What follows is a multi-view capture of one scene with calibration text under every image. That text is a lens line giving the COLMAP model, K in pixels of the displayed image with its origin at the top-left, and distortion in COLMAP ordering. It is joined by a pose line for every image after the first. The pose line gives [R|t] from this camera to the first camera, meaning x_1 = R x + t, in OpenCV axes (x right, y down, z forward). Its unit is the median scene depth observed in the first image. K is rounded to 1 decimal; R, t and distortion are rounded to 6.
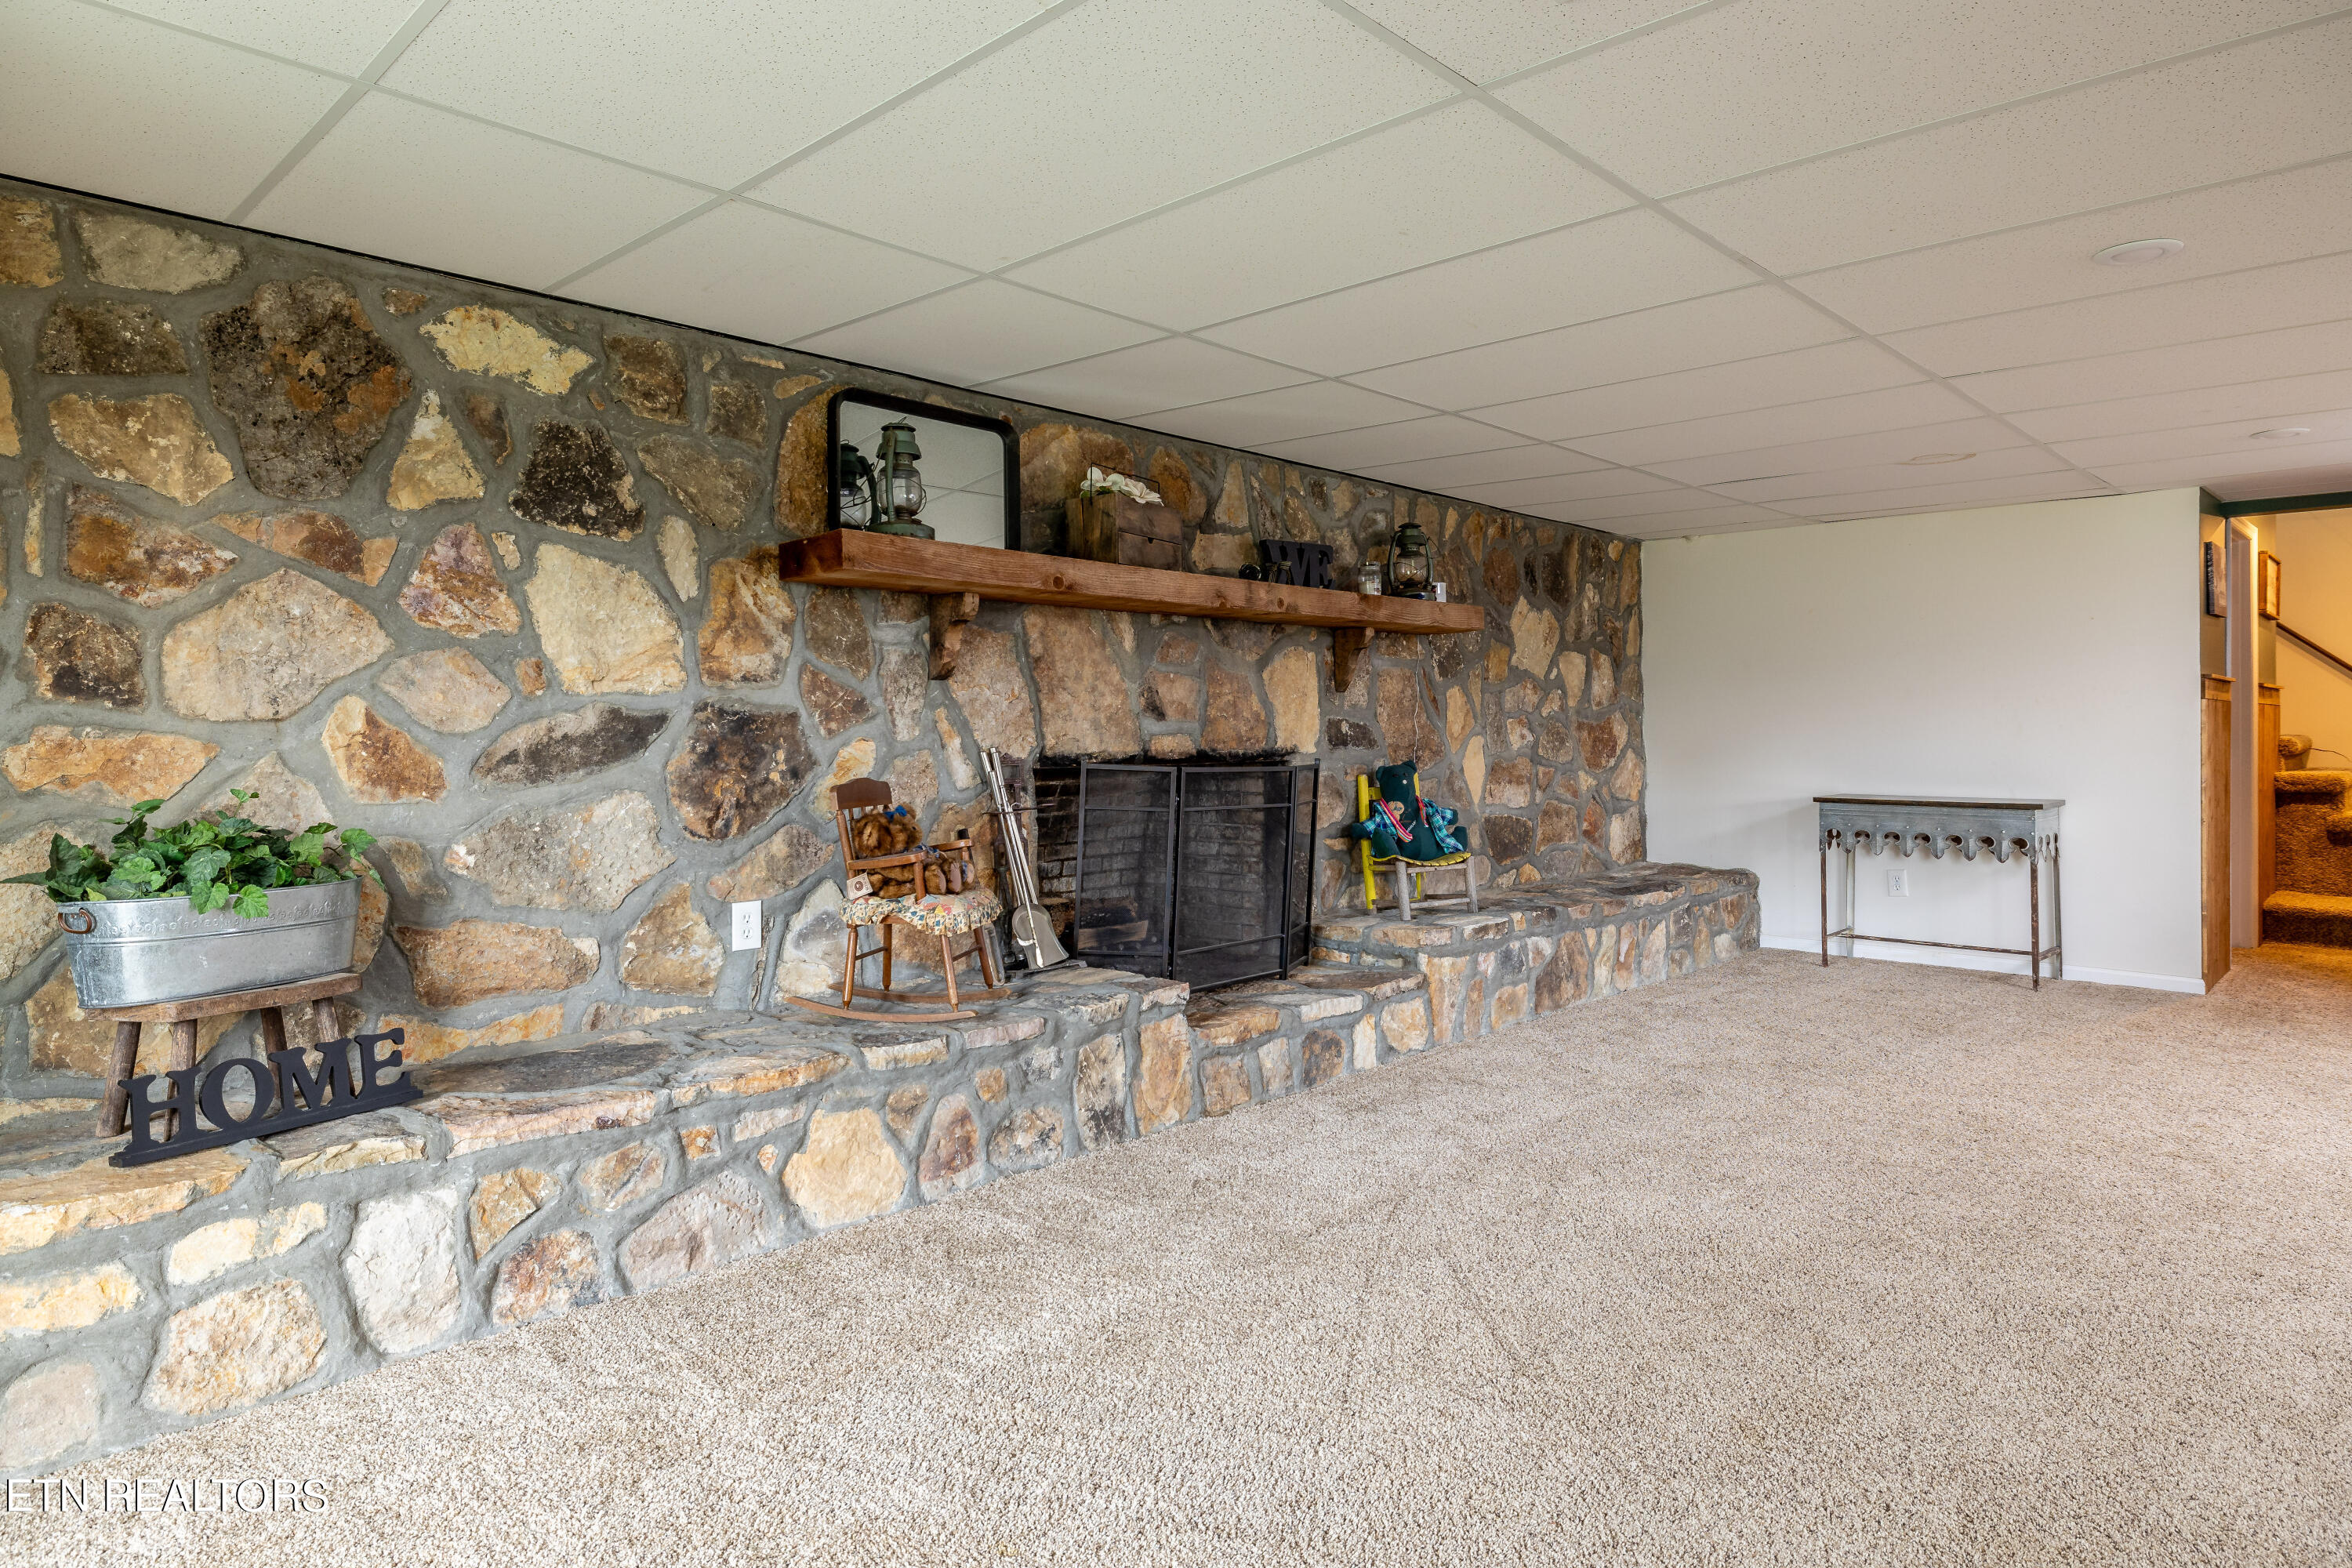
lens RADIAL K [[1359.7, 0, 1168.2], [0, 1359.7, 720.5], [0, 0, 1]] dist [0.000075, 0.001242]
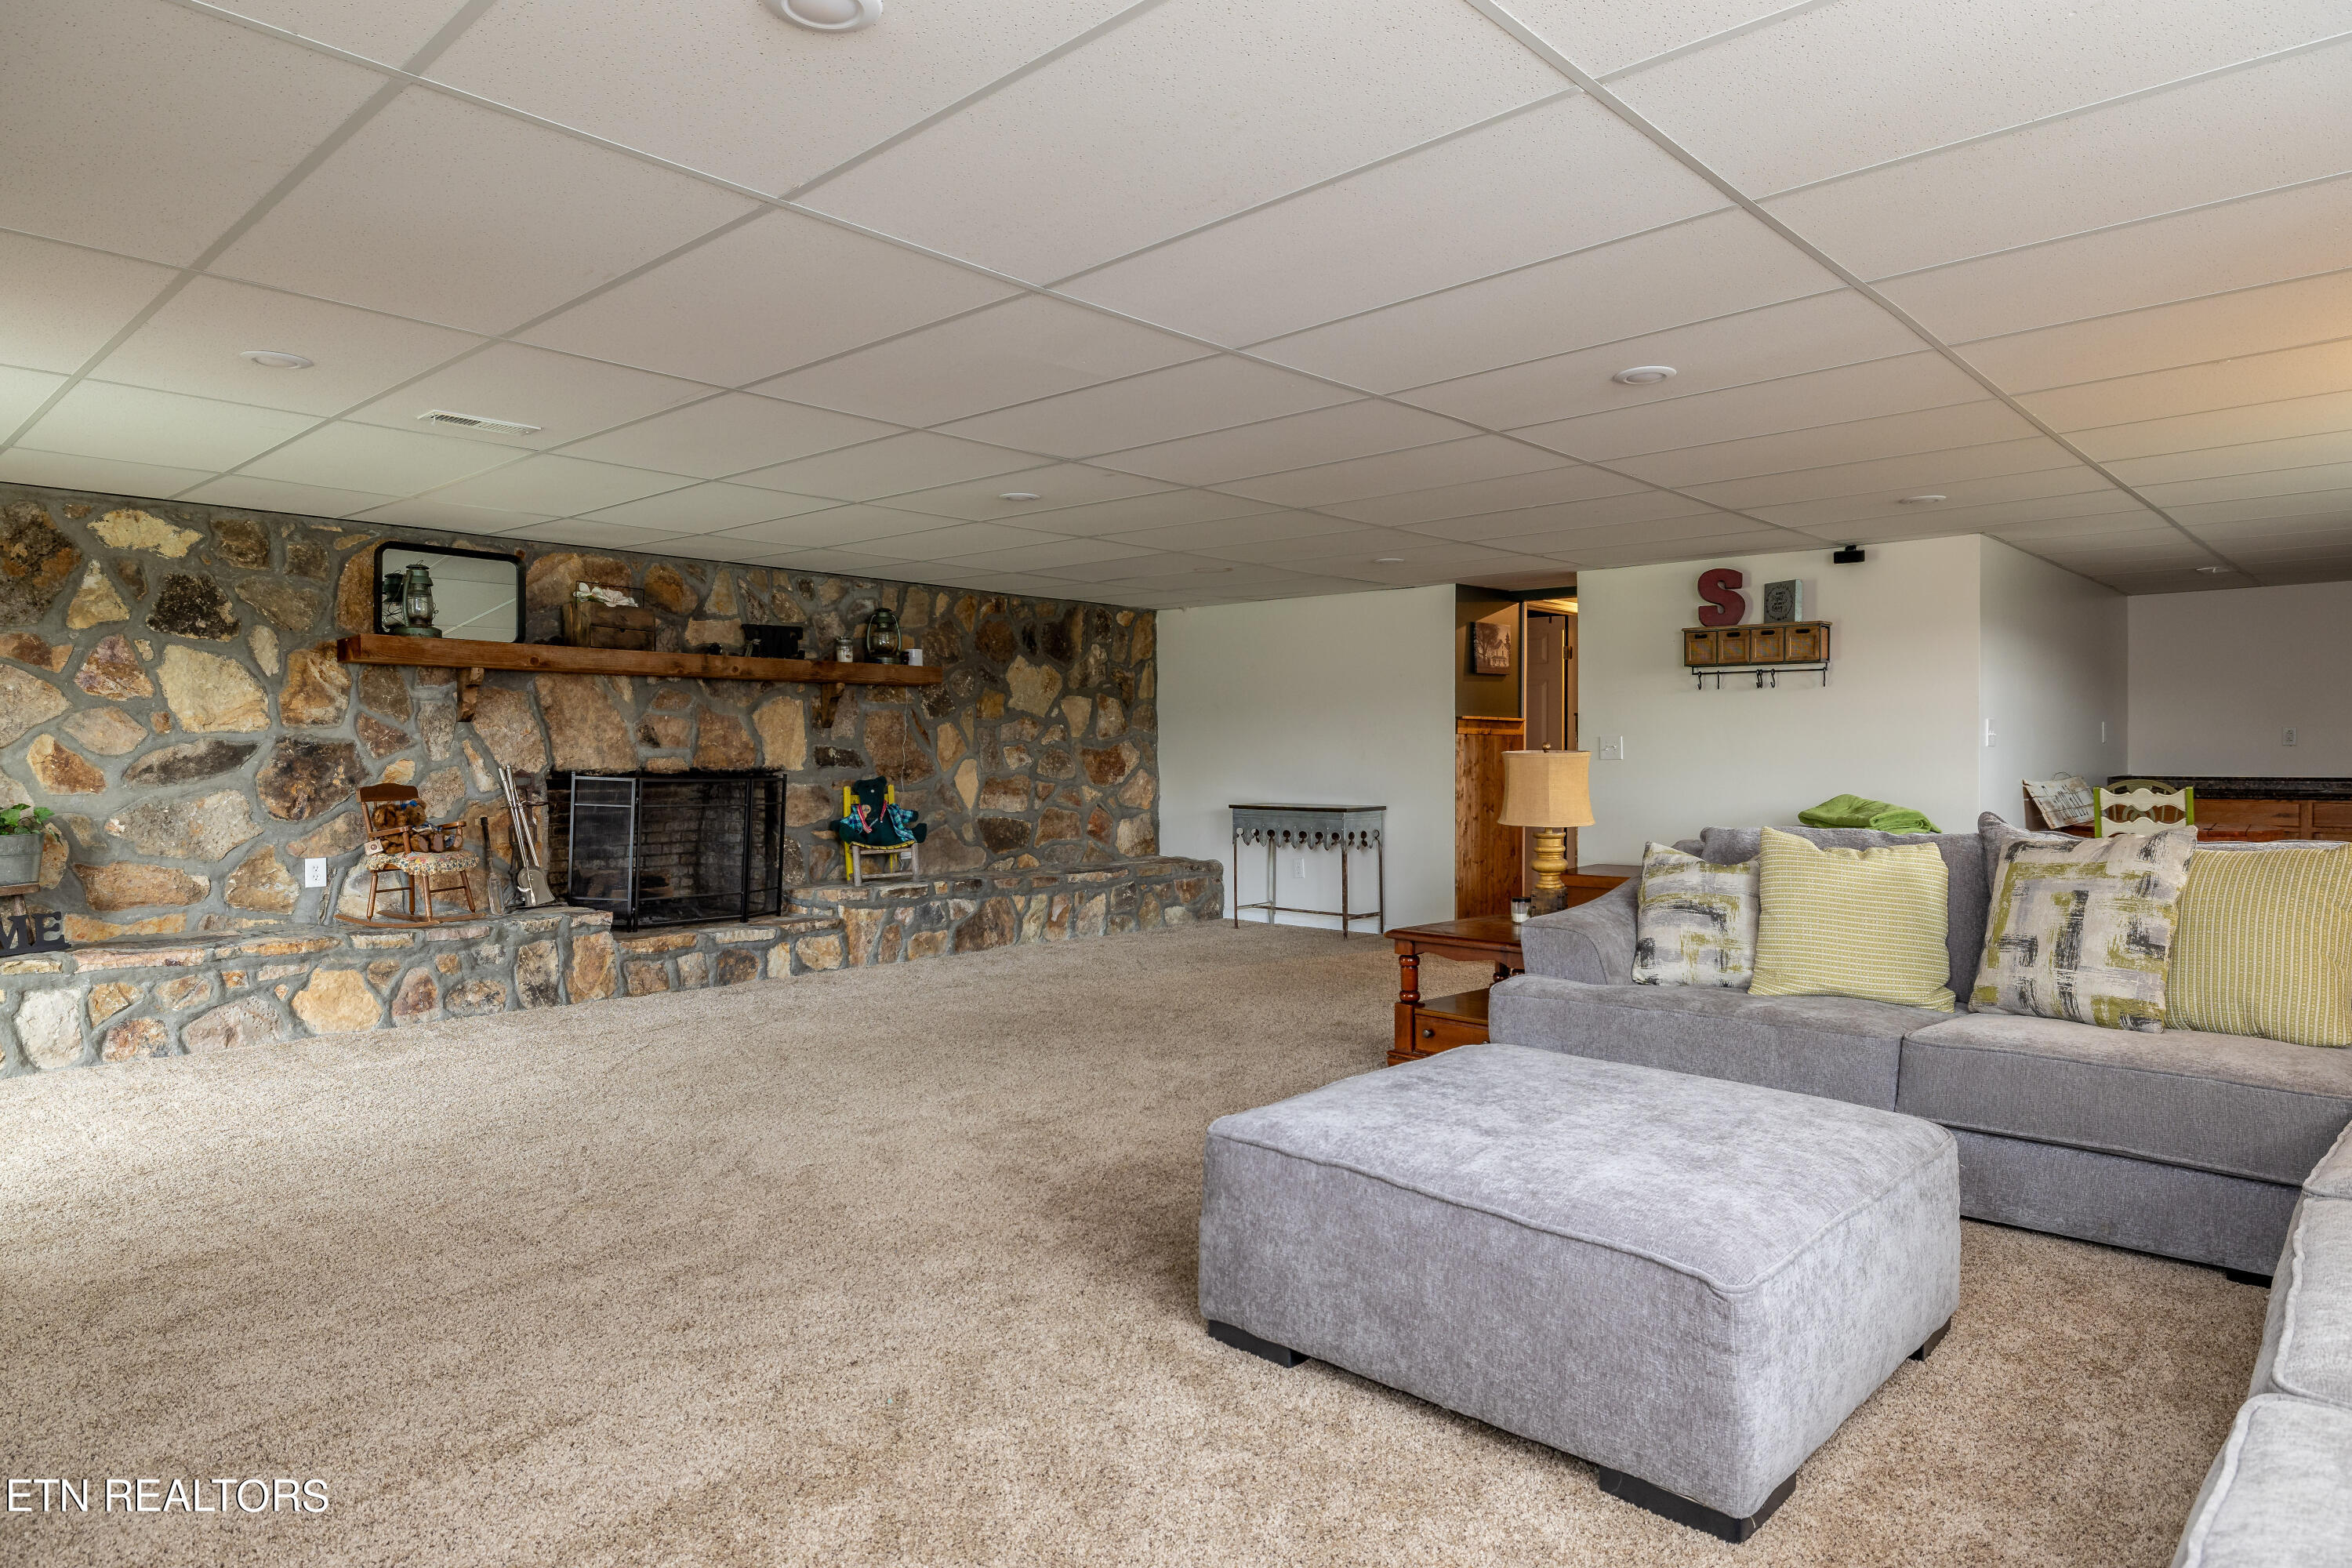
lens RADIAL K [[1397.9, 0, 1170.6], [0, 1397.9, 763.6], [0, 0, 1]] dist [-0.003248, -0.000688]
pose [[0.999751, 0.001874, 0.022236, 0.579100], [-0.002176, 0.999906, 0.013573, -0.005268], [-0.022209, -0.013618, 0.999661, -0.598604]]
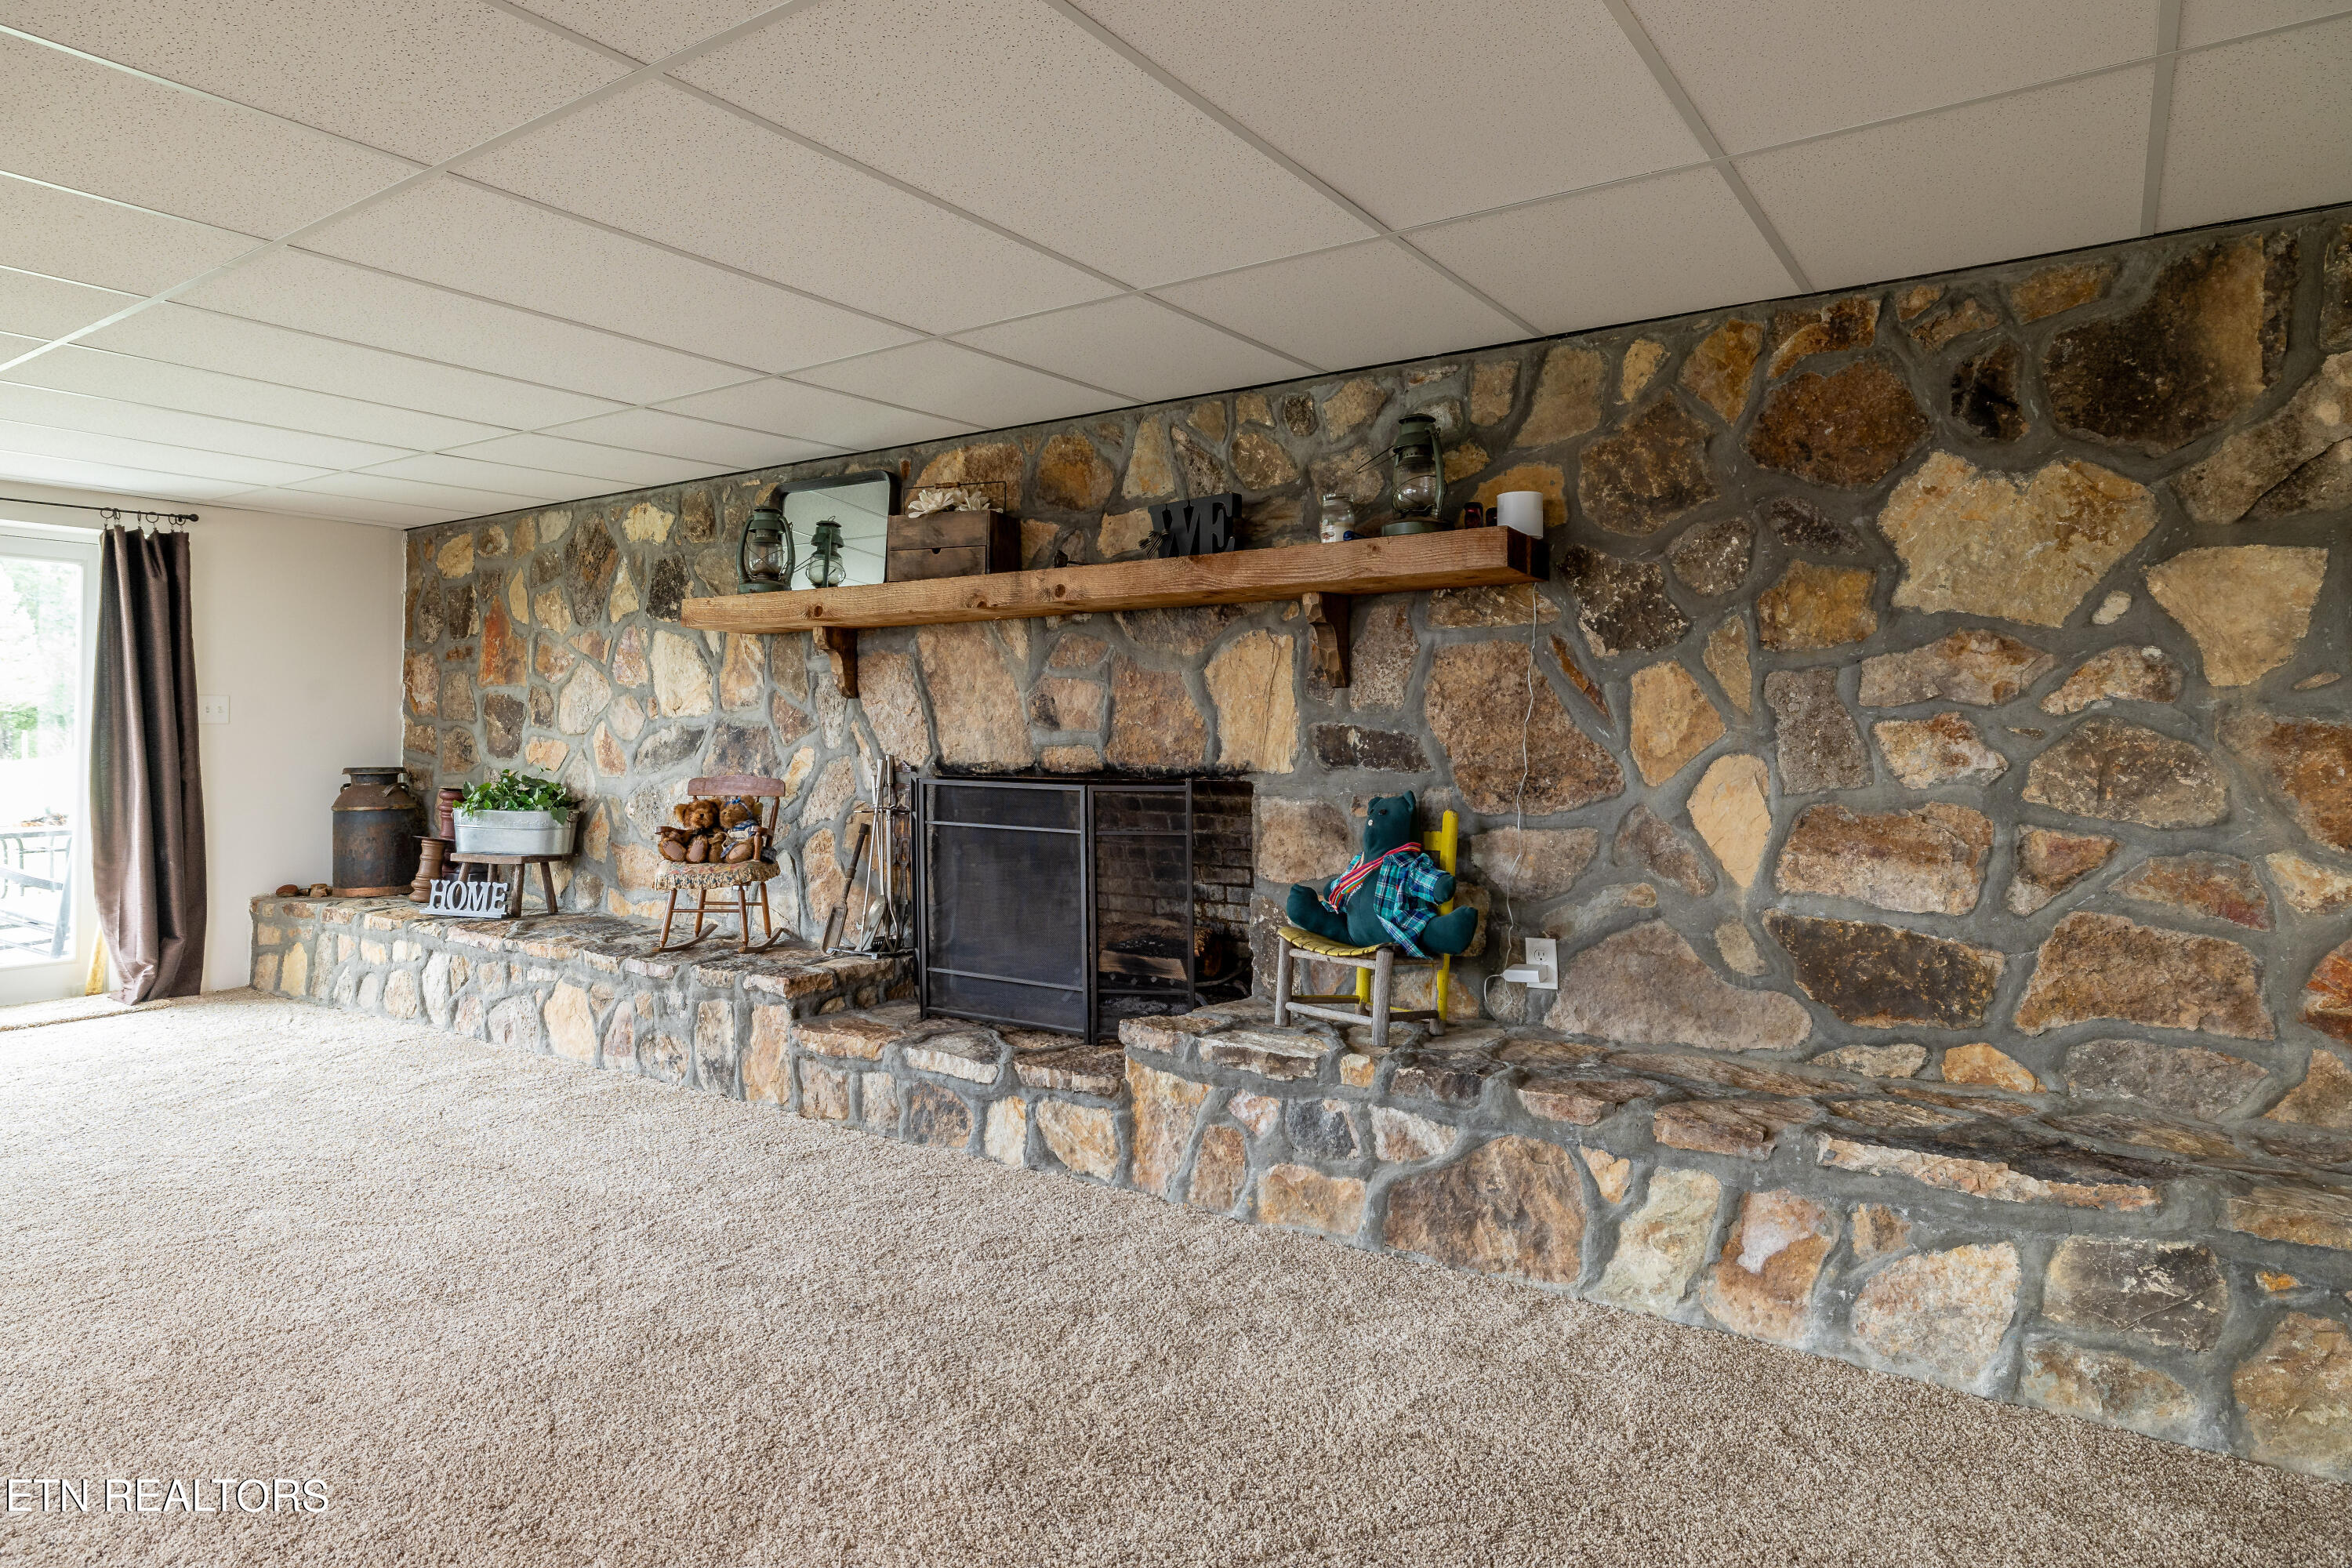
lens RADIAL K [[1359.7, 0, 1168.2], [0, 1359.7, 720.5], [0, 0, 1]] dist [0.000075, 0.001242]
pose [[0.169899, -0.012145, -0.985387, 1.016631], [0.003954, 0.999924, -0.011643, 0.004739], [0.985454, -0.001918, 0.169934, 1.016382]]
